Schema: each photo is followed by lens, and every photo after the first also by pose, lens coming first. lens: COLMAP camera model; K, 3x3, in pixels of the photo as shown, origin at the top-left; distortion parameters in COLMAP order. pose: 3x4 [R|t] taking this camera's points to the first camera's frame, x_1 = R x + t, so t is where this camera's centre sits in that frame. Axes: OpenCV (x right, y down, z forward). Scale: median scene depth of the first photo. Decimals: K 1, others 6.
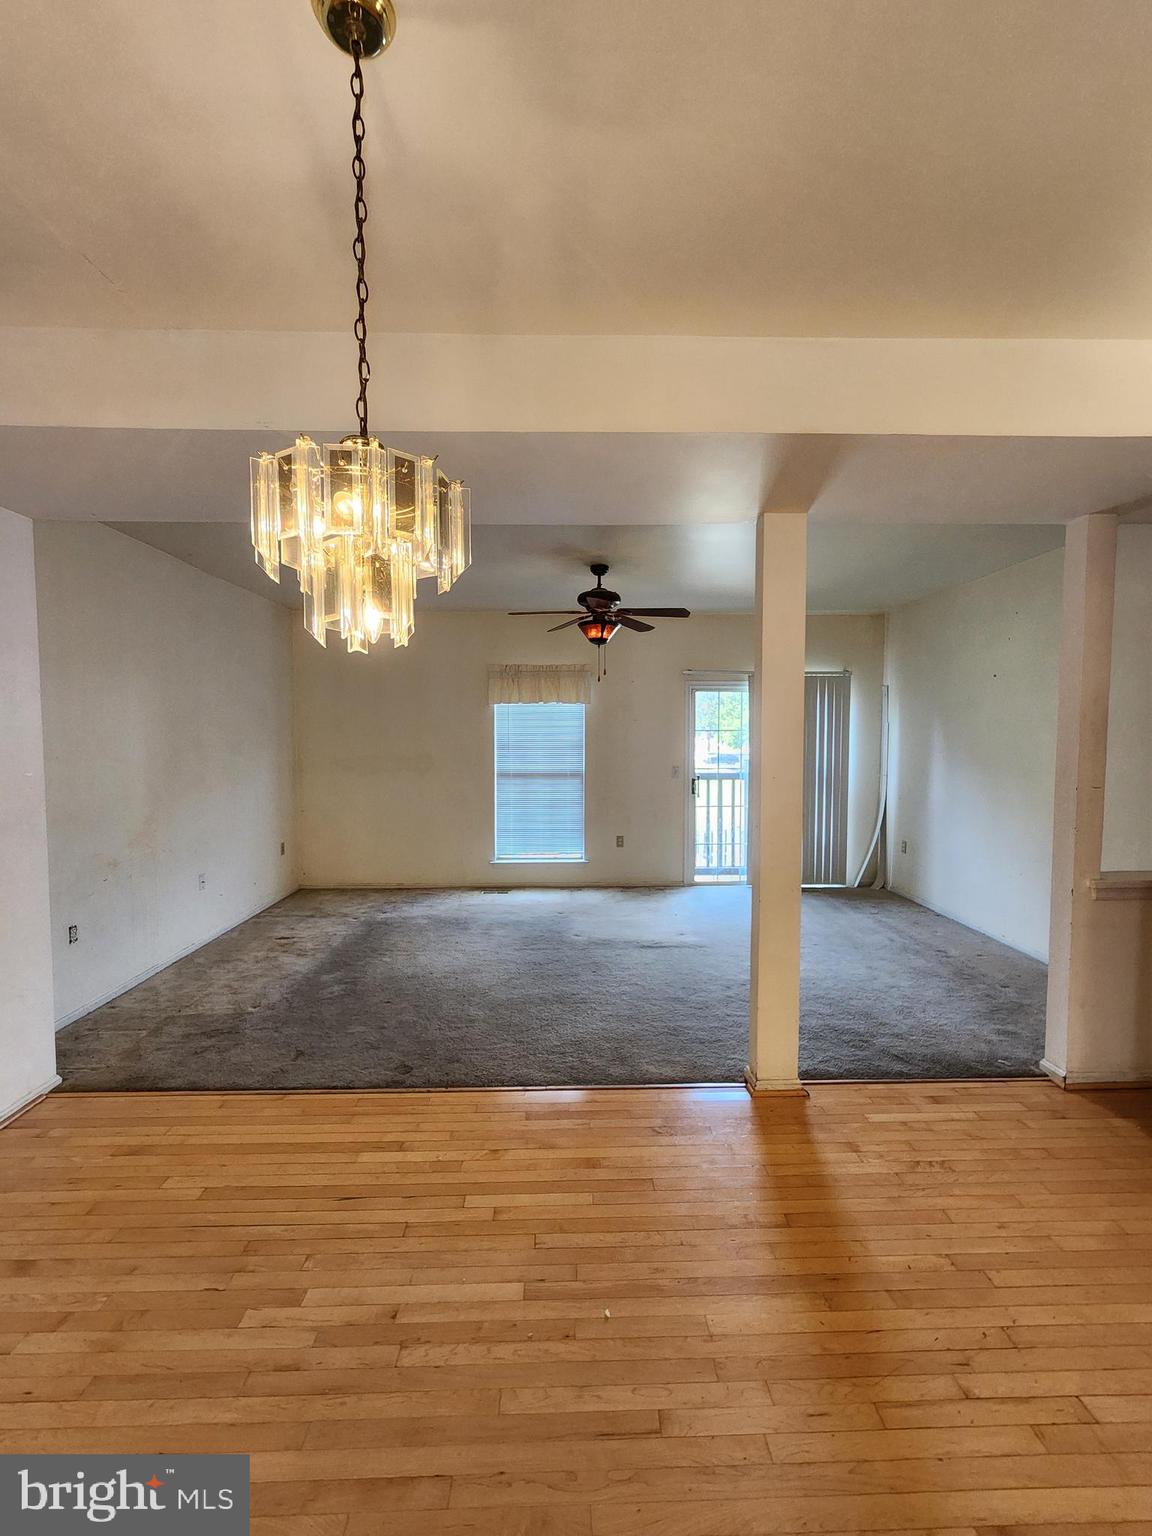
lens RADIAL K [[631.0, 0, 579.9], [0, 631.0, 766.5], [0, 0, 1]] dist [-0.004009, 0.001676]
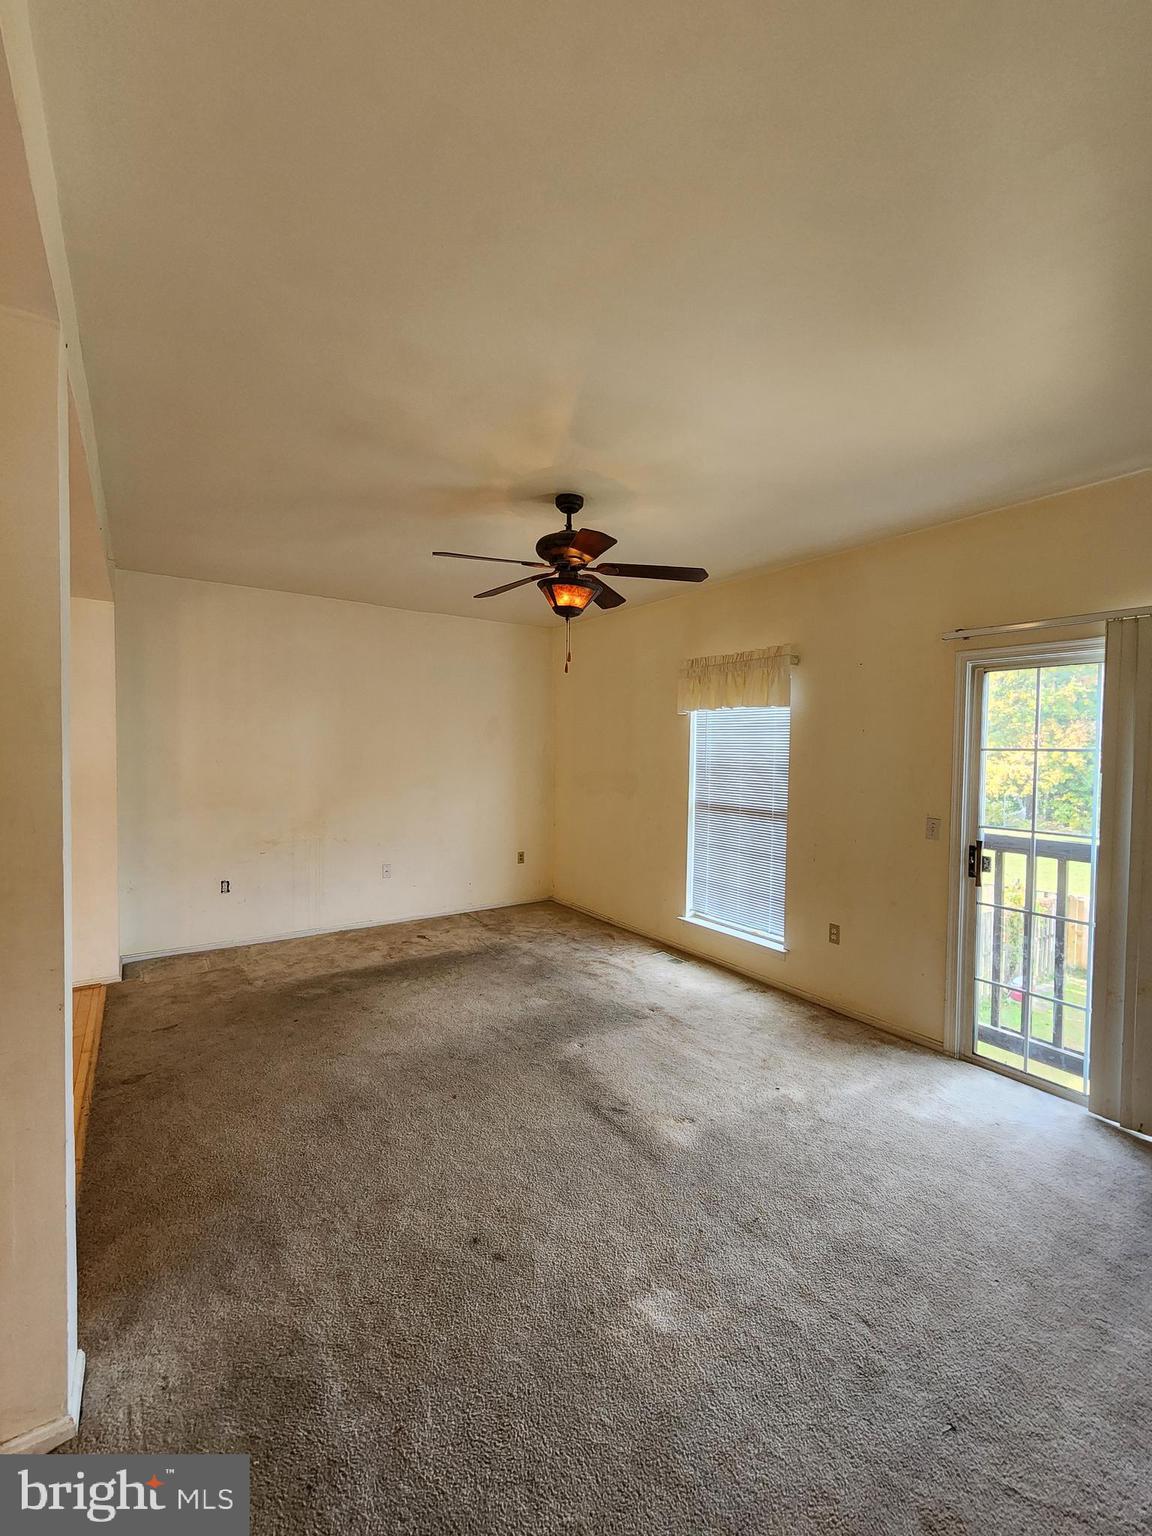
lens RADIAL K [[631.0, 0, 582.8], [0, 631.0, 766.1], [0, 0, 1]] dist [-0.004009, 0.001676]
pose [[0.551118, 0.033791, -0.833743, 0.598883], [-0.057346, 0.998351, 0.002556, -0.038792], [0.832454, 0.046403, 0.552147, 0.655798]]
